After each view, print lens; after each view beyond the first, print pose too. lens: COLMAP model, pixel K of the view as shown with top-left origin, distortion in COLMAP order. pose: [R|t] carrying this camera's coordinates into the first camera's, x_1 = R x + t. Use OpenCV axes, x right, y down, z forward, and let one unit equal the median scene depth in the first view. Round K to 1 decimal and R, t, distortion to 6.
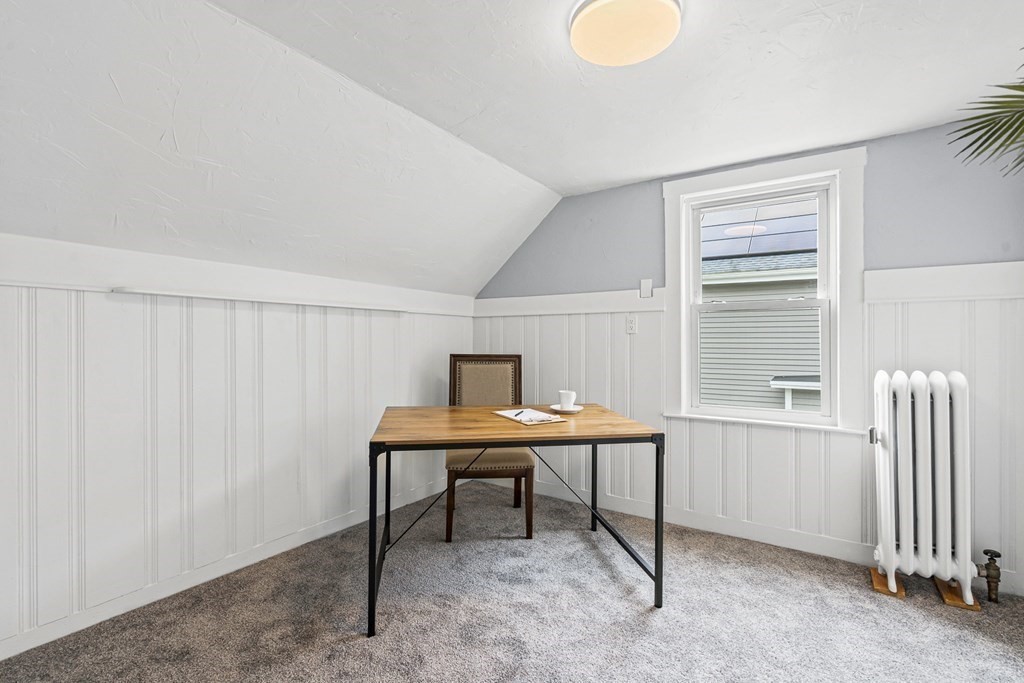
lens RADIAL K [[471.4, 0, 510.8], [0, 471.4, 337.0], [0, 0, 1]] dist [0.000410, 0.000227]
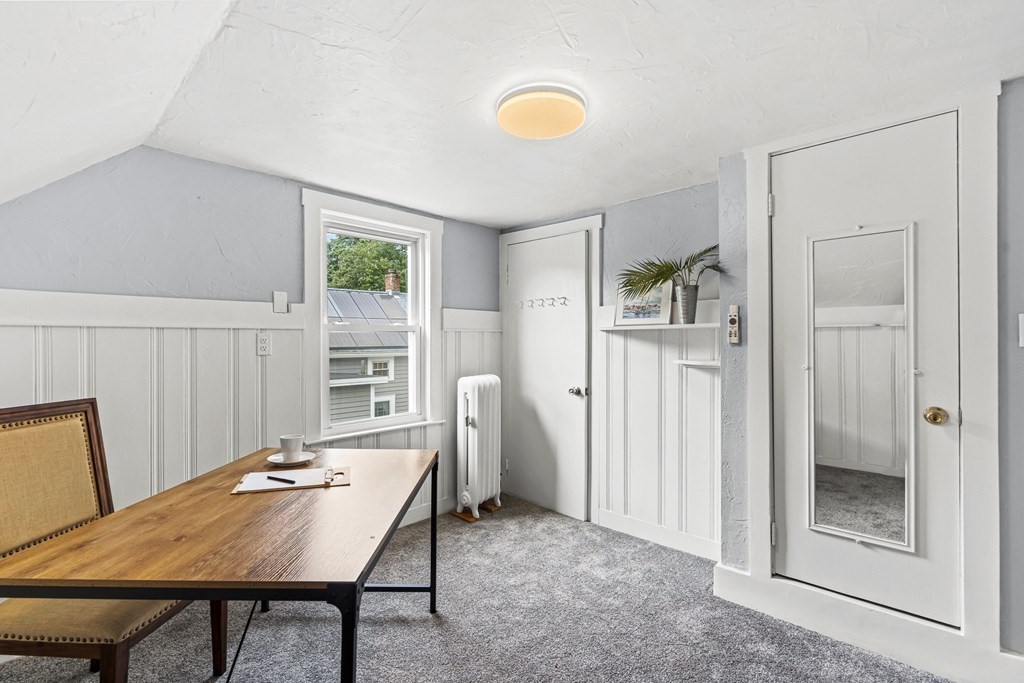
lens RADIAL K [[465.2, 0, 508.1], [0, 465.2, 344.8], [0, 0, 1]] dist [-0.002367, 0.000068]
pose [[0.164545, -0.007852, 0.986338, -0.599897], [0.003005, 0.999968, 0.007459, -0.038700], [-0.986365, 0.001736, 0.164564, 0.565709]]
